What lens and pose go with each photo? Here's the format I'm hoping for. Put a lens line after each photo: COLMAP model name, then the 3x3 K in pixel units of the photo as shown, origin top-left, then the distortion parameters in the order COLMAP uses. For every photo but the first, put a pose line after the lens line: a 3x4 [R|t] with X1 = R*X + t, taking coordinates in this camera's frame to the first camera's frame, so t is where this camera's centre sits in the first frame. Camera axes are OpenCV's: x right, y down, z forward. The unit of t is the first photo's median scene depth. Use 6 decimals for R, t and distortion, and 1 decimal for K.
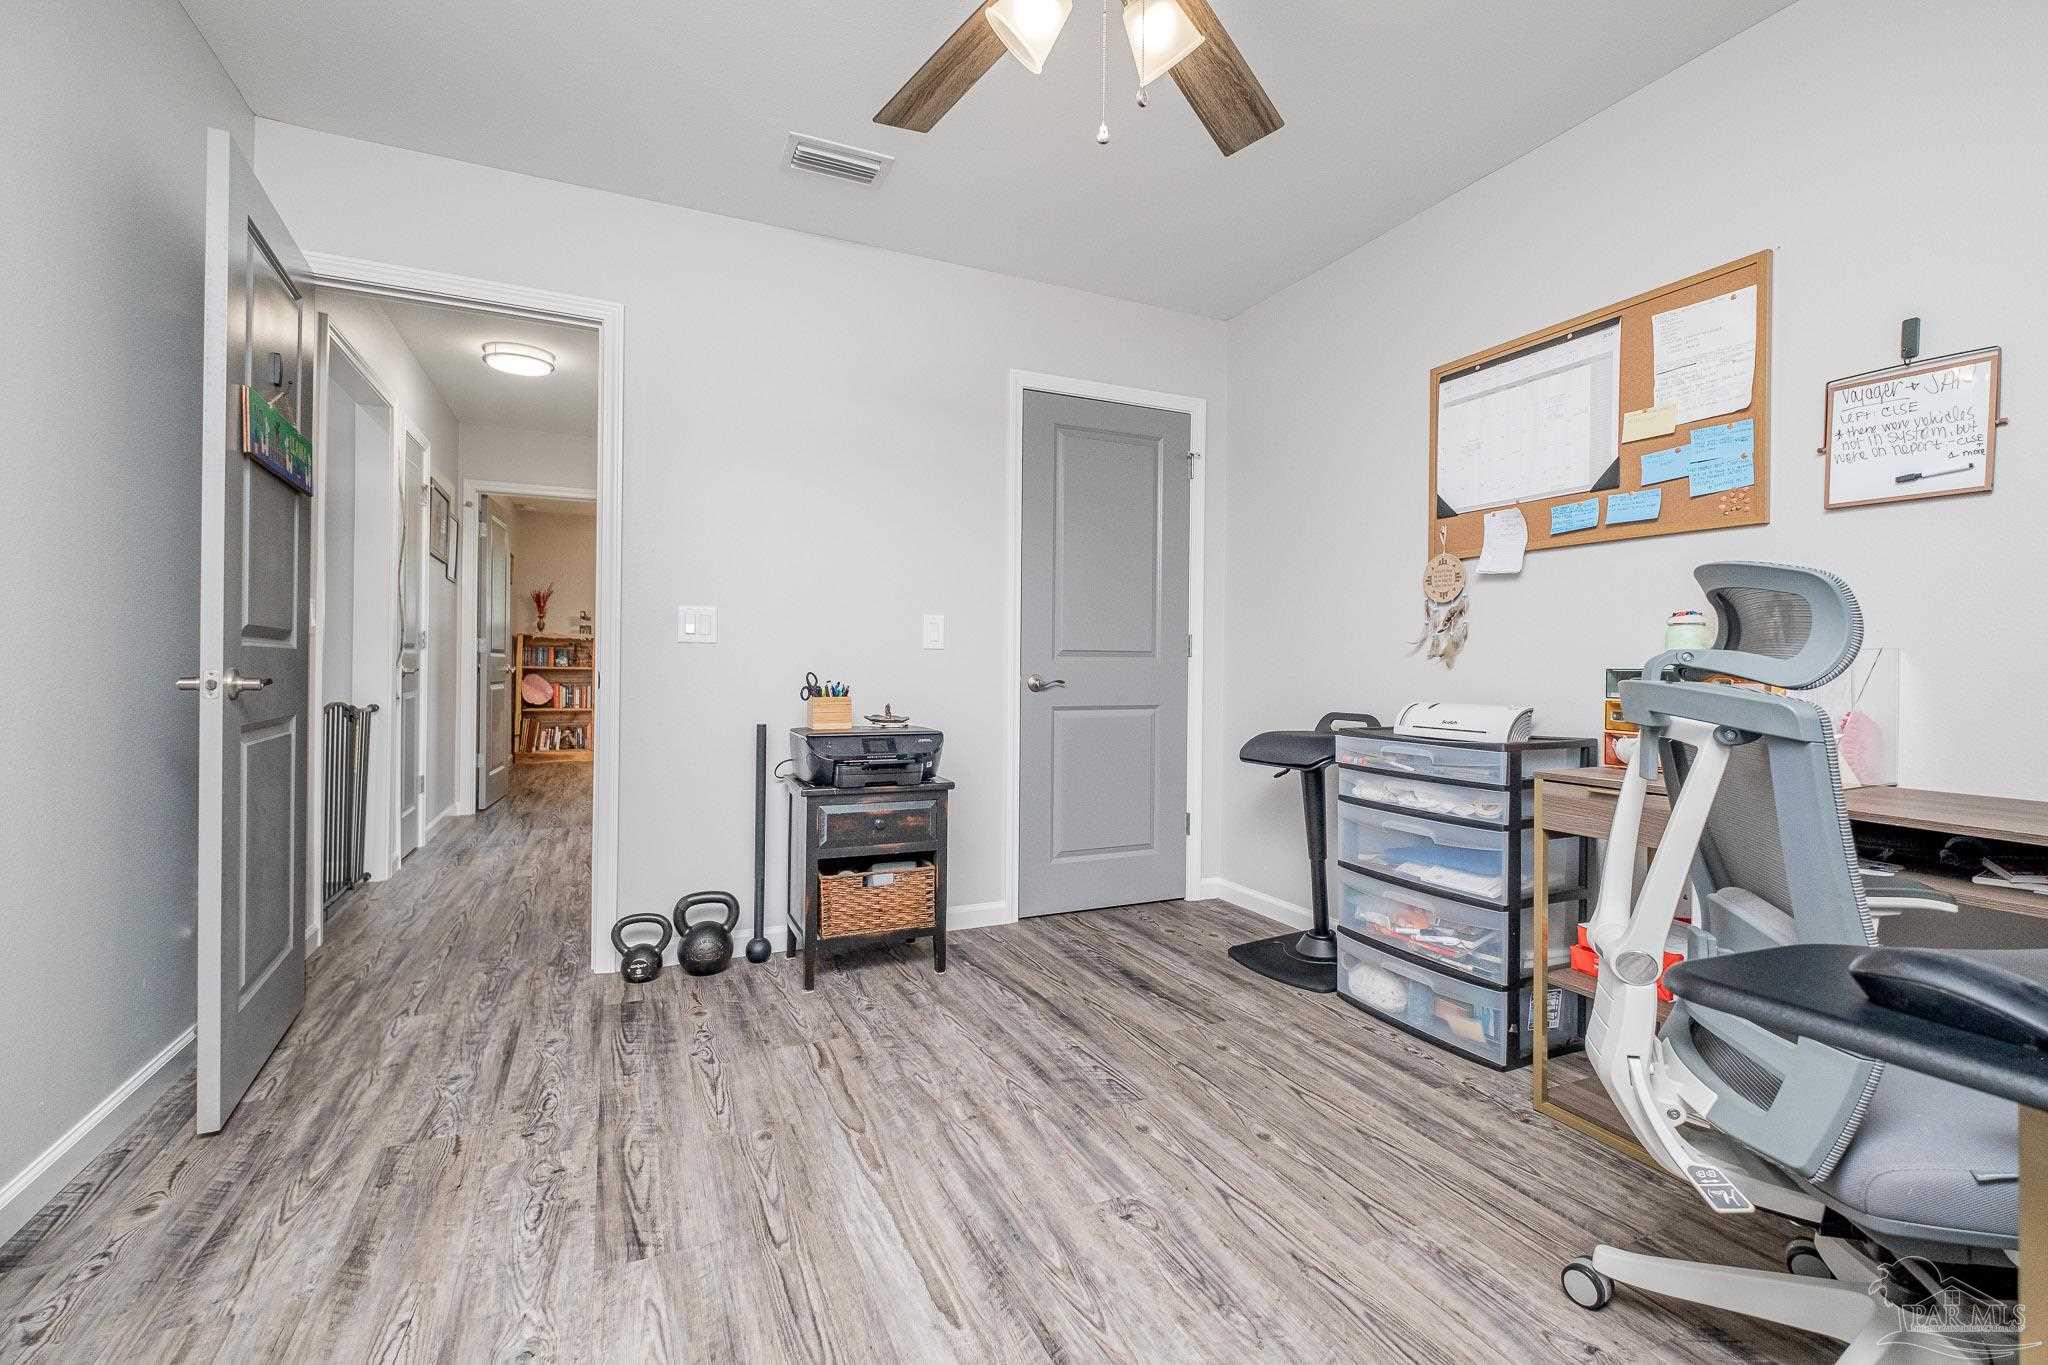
lens RADIAL K [[883.7, 0, 1035.9], [0, 883.7, 671.7], [0, 0, 1]] dist [0.000067, -0.000847]
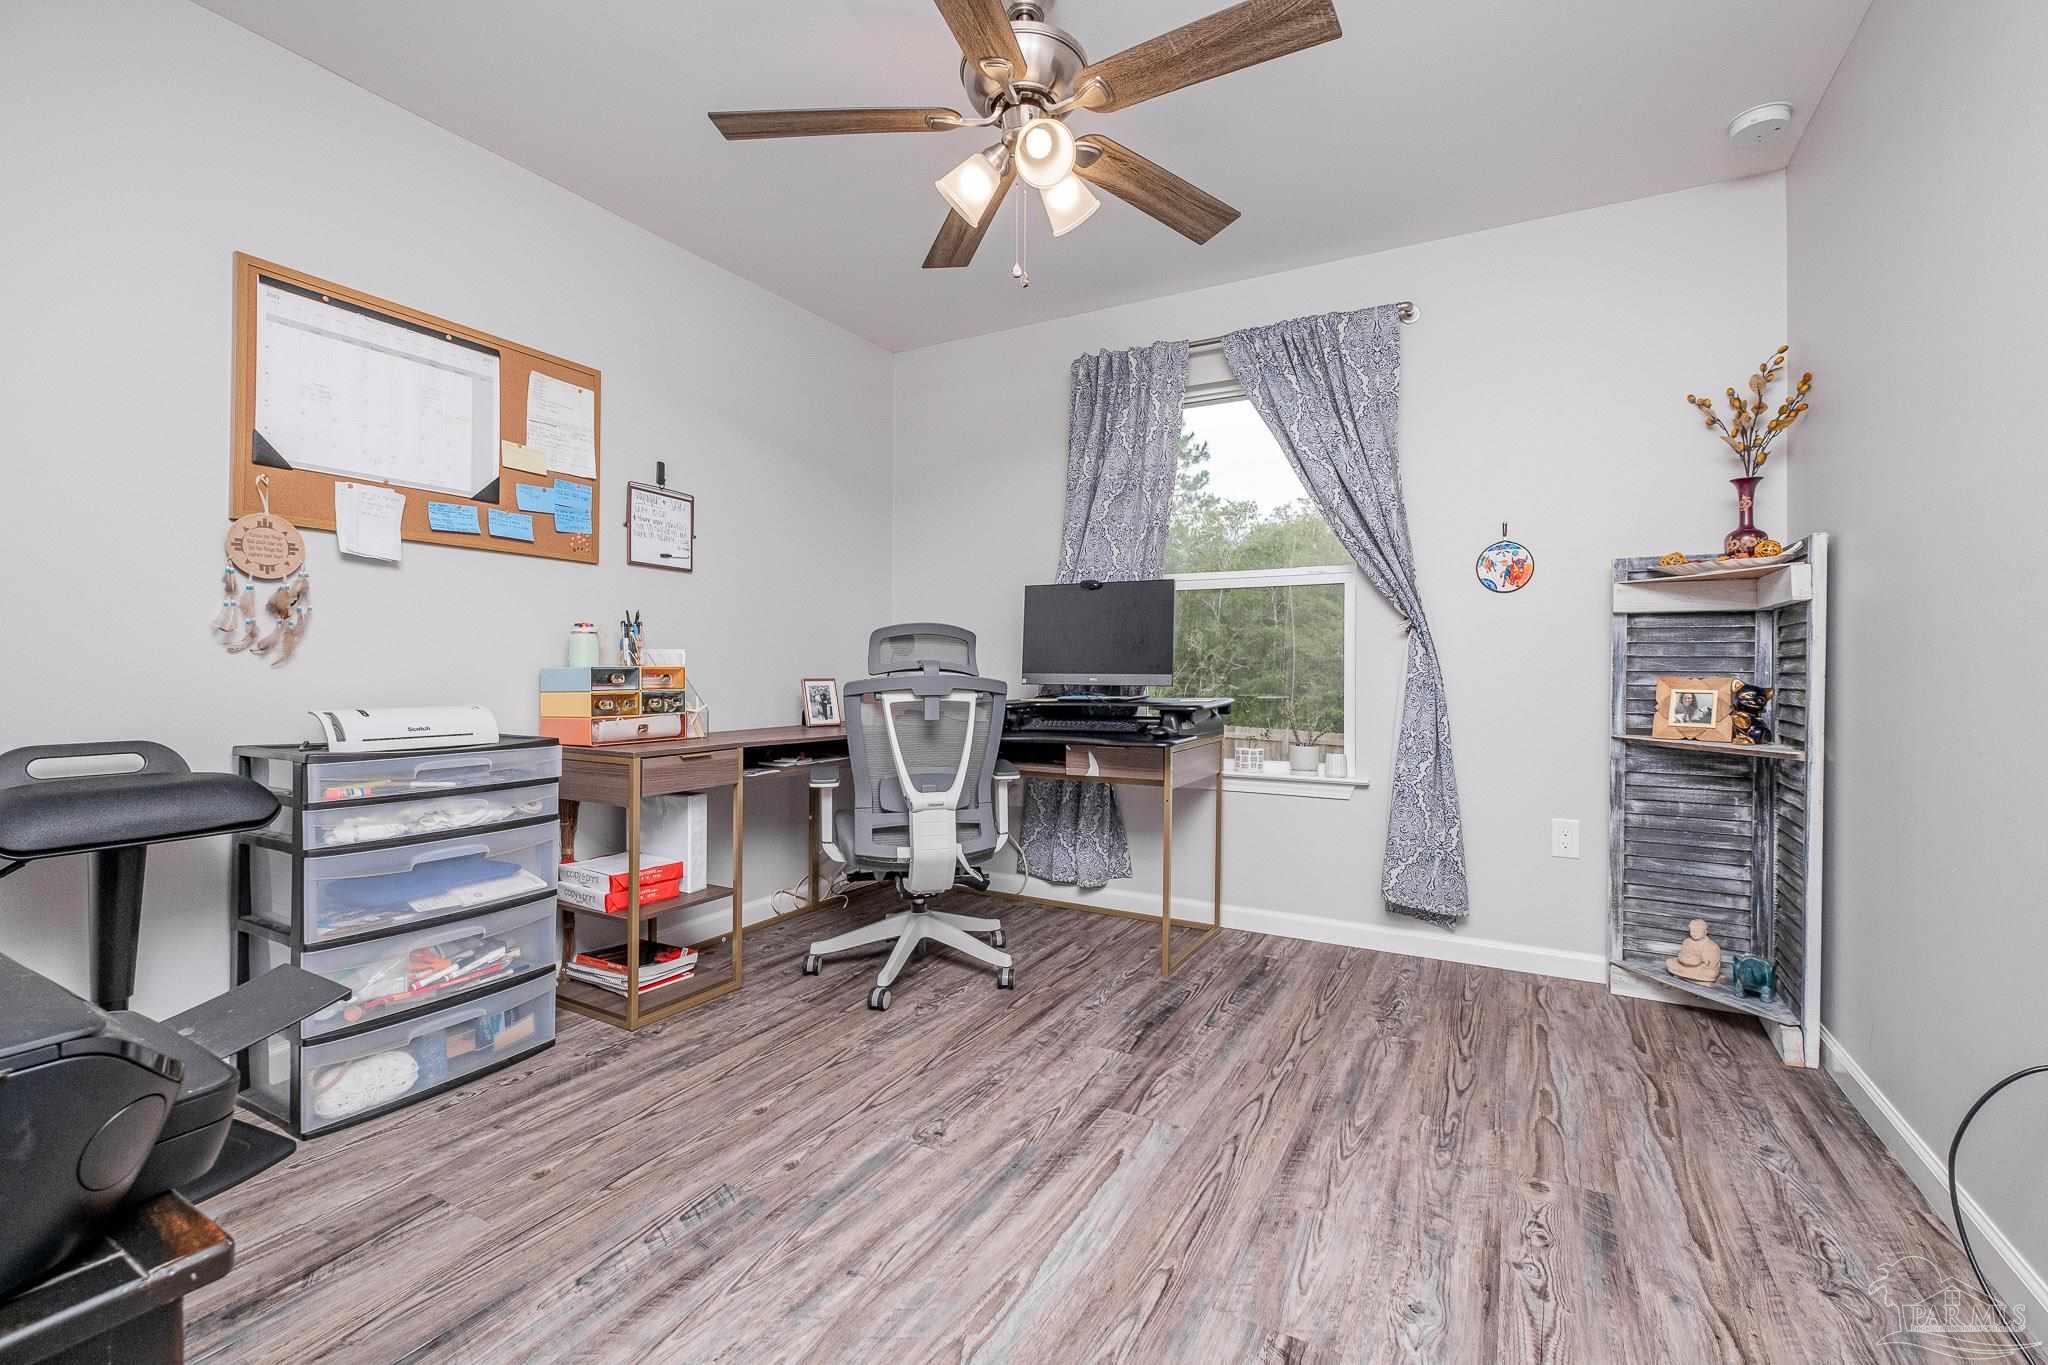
lens RADIAL K [[883.7, 0, 1034.8], [0, 883.7, 670.9], [0, 0, 1]] dist [0.000067, -0.000847]
pose [[-0.589201, -0.012910, 0.807884, -0.687061], [-0.003969, 0.999907, 0.013084, -0.015961], [-0.807977, 0.004503, -0.589197, 1.183629]]
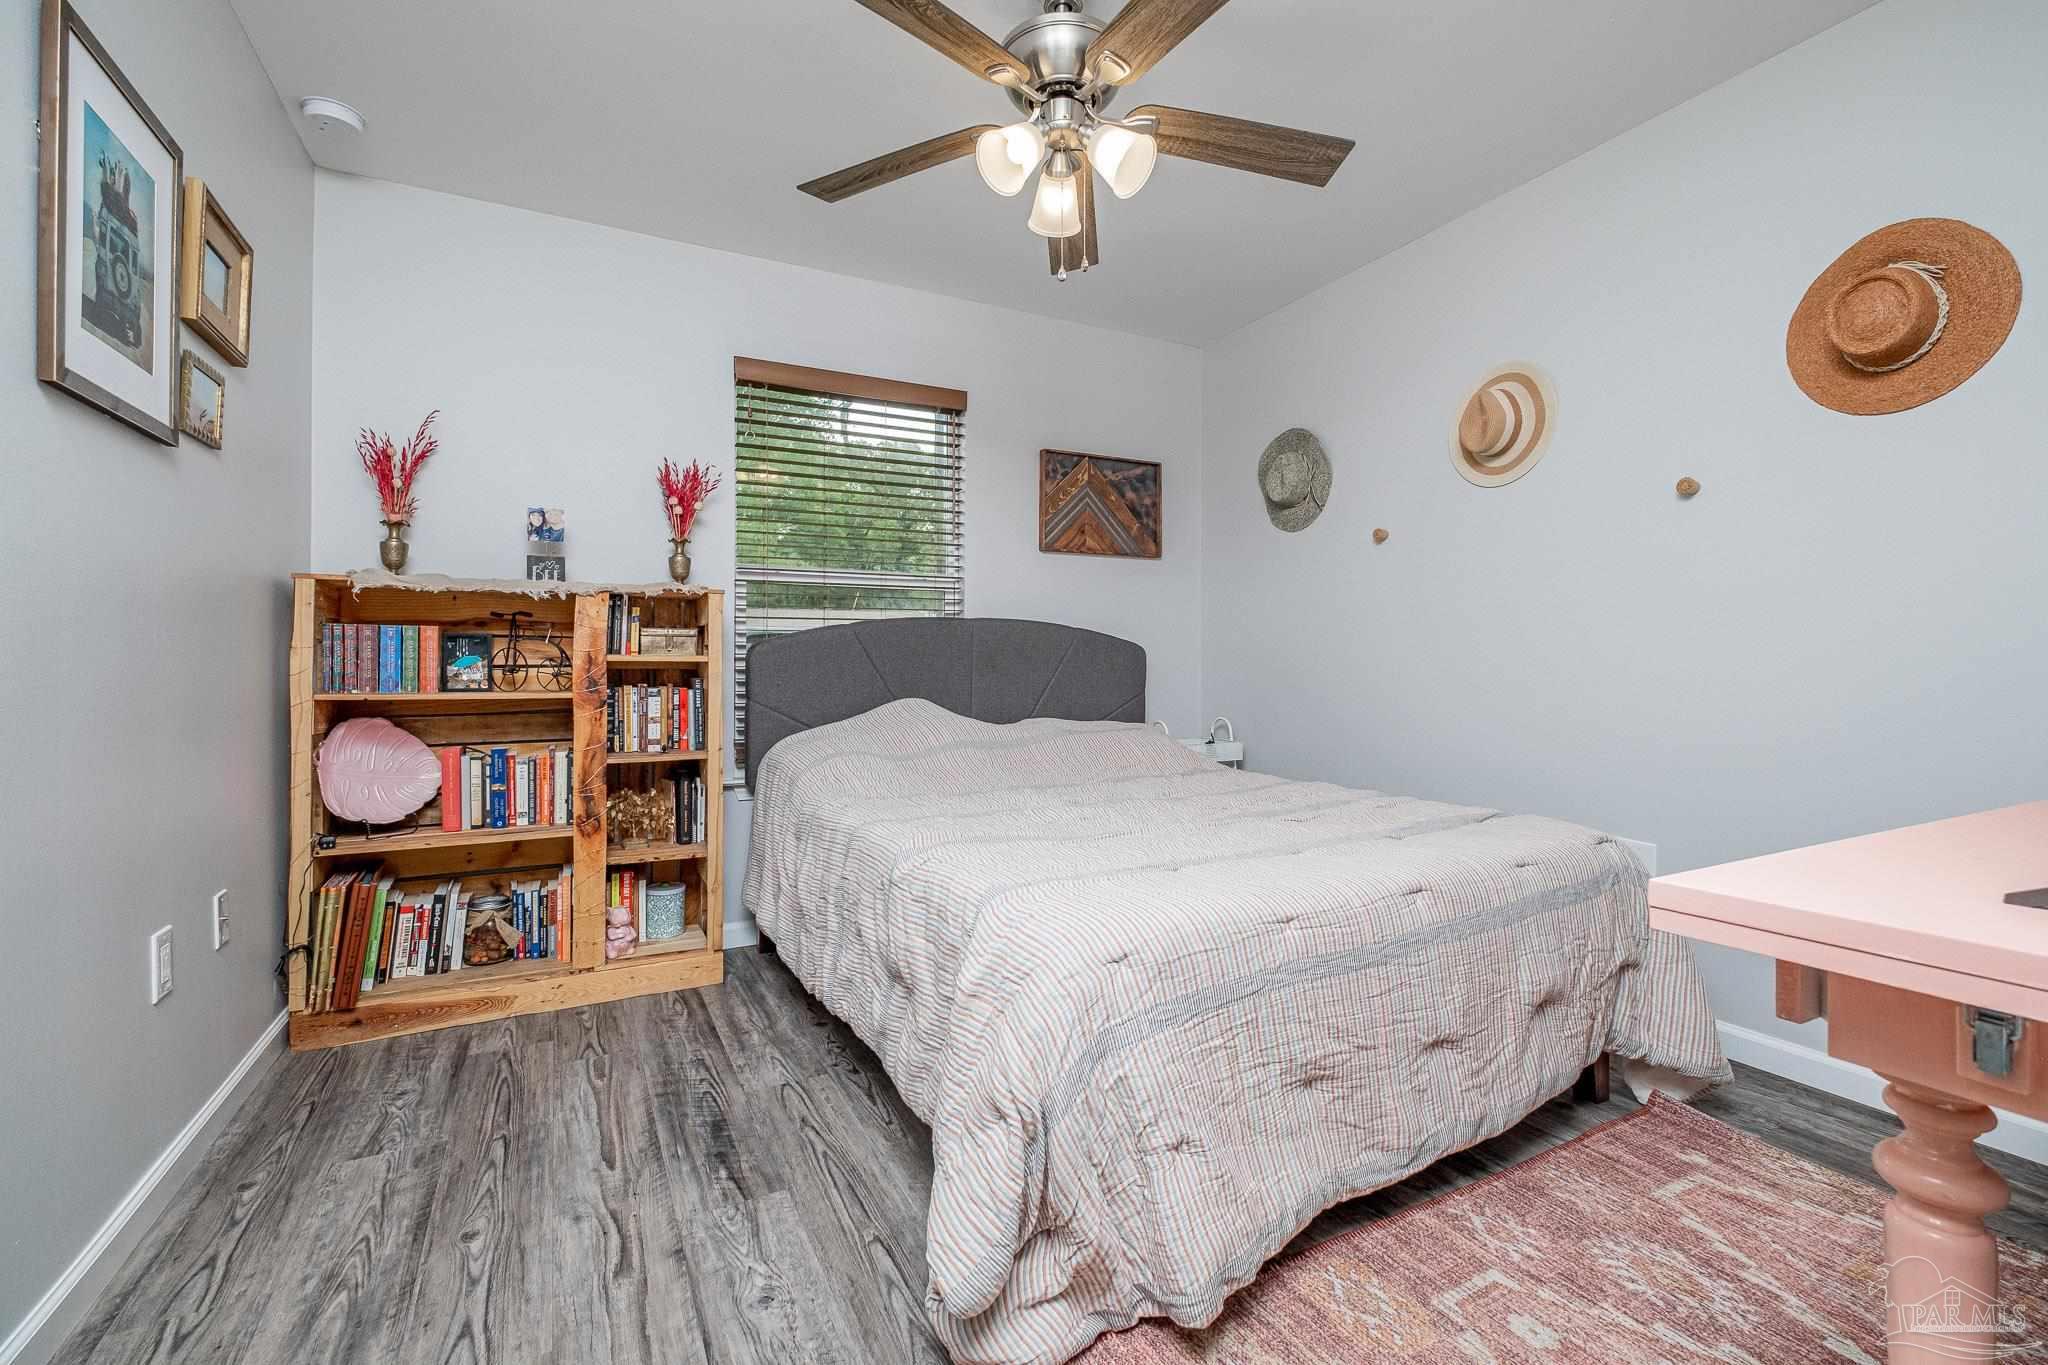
lens RADIAL K [[883.7, 0, 1018.5], [0, 883.7, 668.6], [0, 0, 1]] dist [0.000067, -0.000847]
pose [[0.999378, -0.014188, 0.032274, -0.130360], [0.014342, 0.999887, -0.004548, -0.003102], [-0.032206, 0.005008, 0.999469, 0.251663]]
